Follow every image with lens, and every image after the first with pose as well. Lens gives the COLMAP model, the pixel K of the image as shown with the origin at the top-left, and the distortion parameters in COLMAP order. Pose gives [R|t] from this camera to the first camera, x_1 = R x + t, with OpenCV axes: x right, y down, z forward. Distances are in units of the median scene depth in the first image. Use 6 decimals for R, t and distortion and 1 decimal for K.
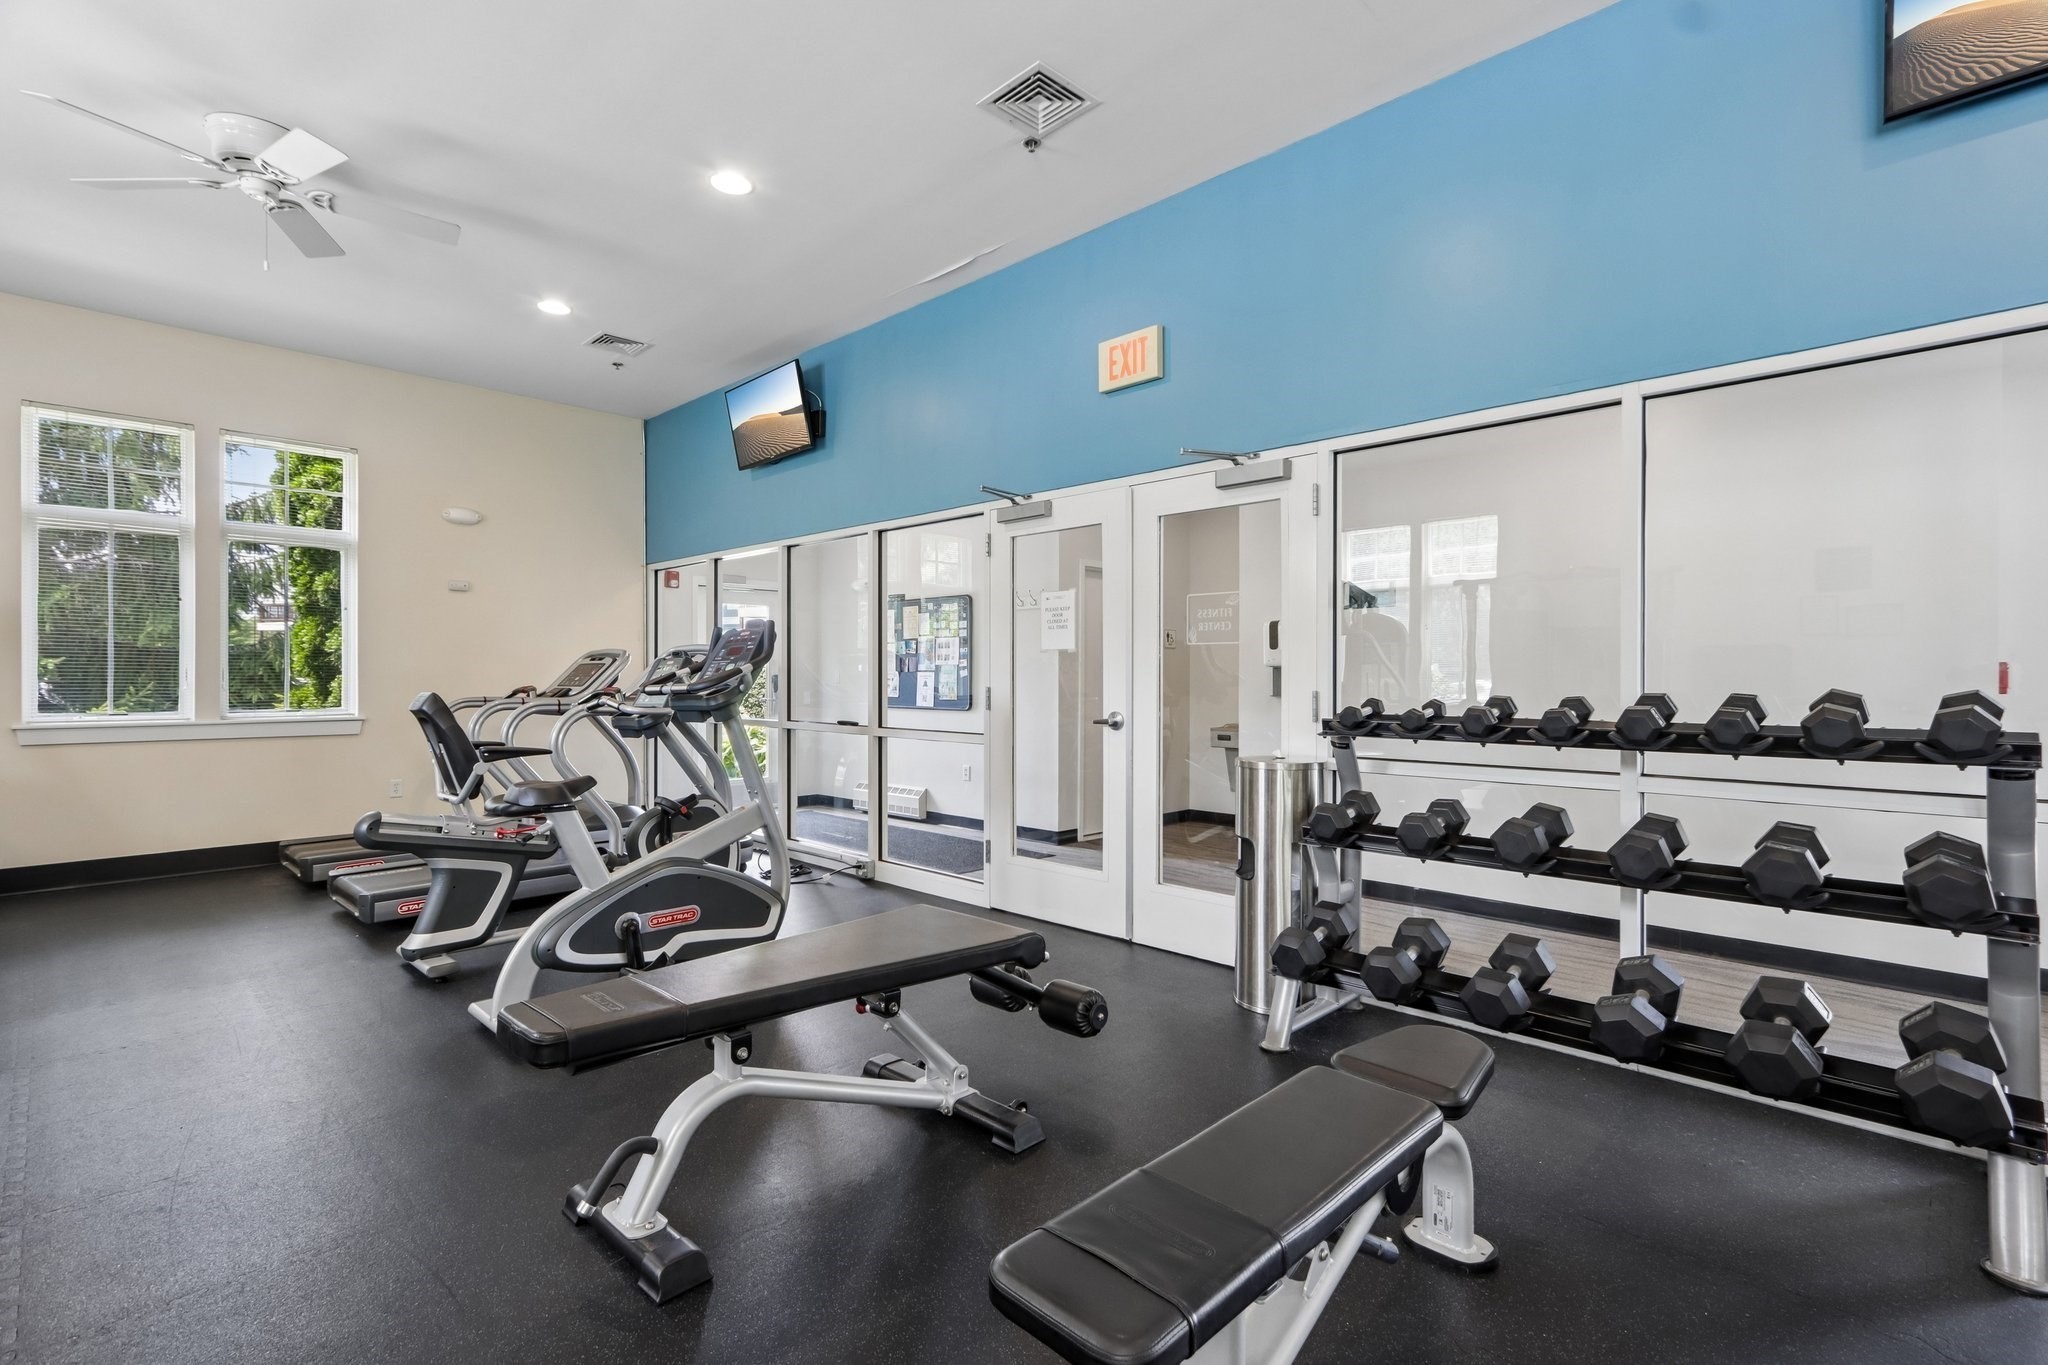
lens RADIAL K [[960.1, 0, 1020.1], [0, 960.1, 675.2], [0, 0, 1]] dist [0.005600, 0.003204]
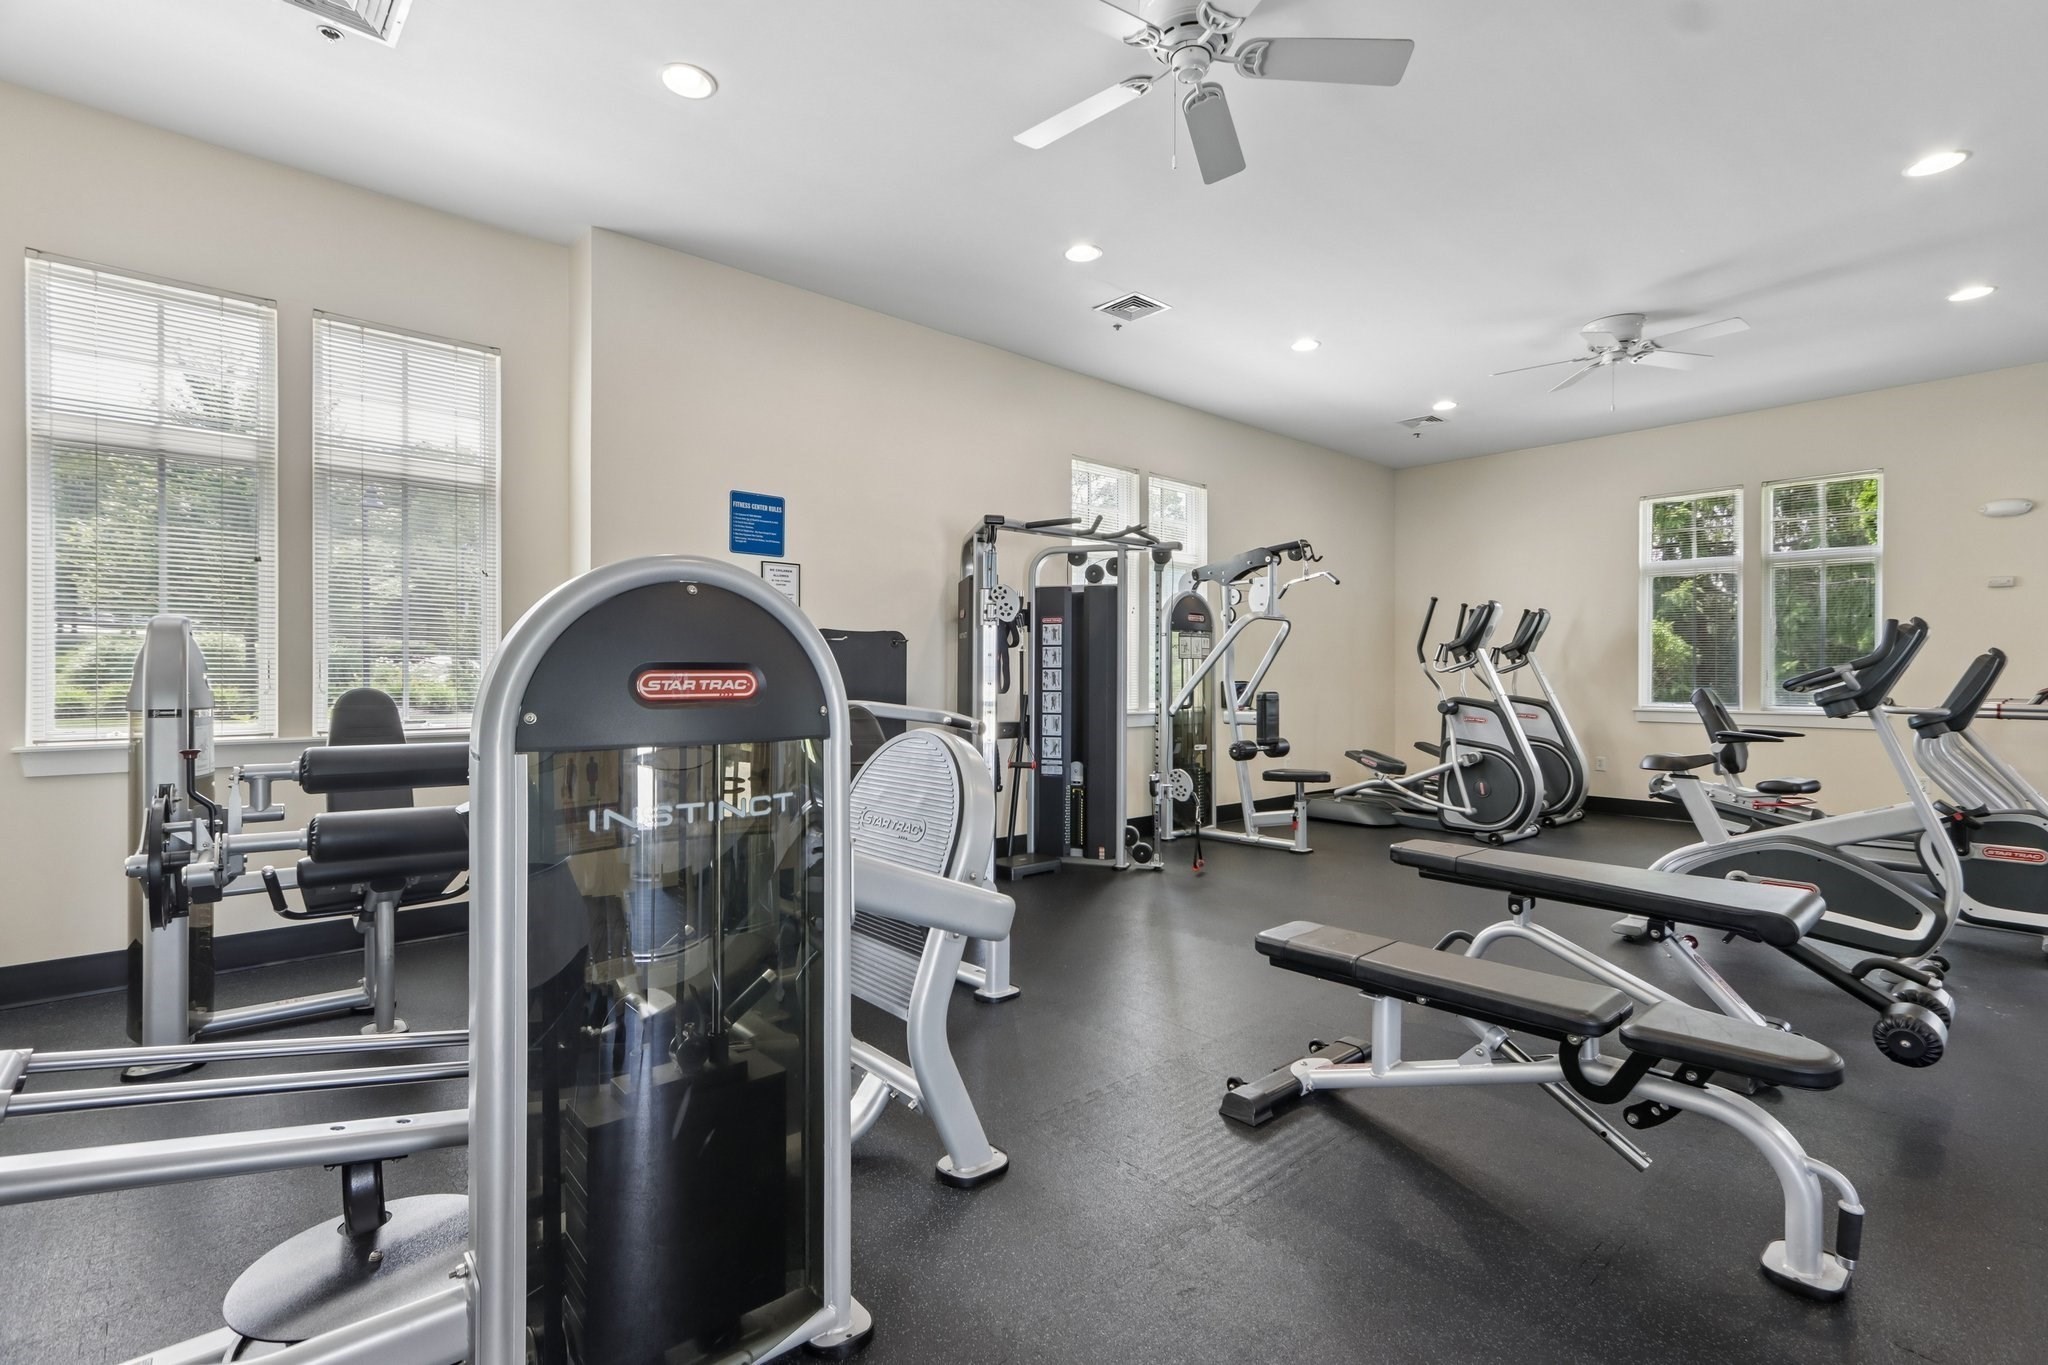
lens RADIAL K [[960.1, 0, 1021.4], [0, 960.1, 680.2], [0, 0, 1]] dist [0.005600, 0.003204]
pose [[-0.049879, 0.001043, -0.998755, 0.711813], [-0.003363, 0.999994, 0.001212, 0.010151], [0.998750, 0.003420, -0.049876, 0.147862]]
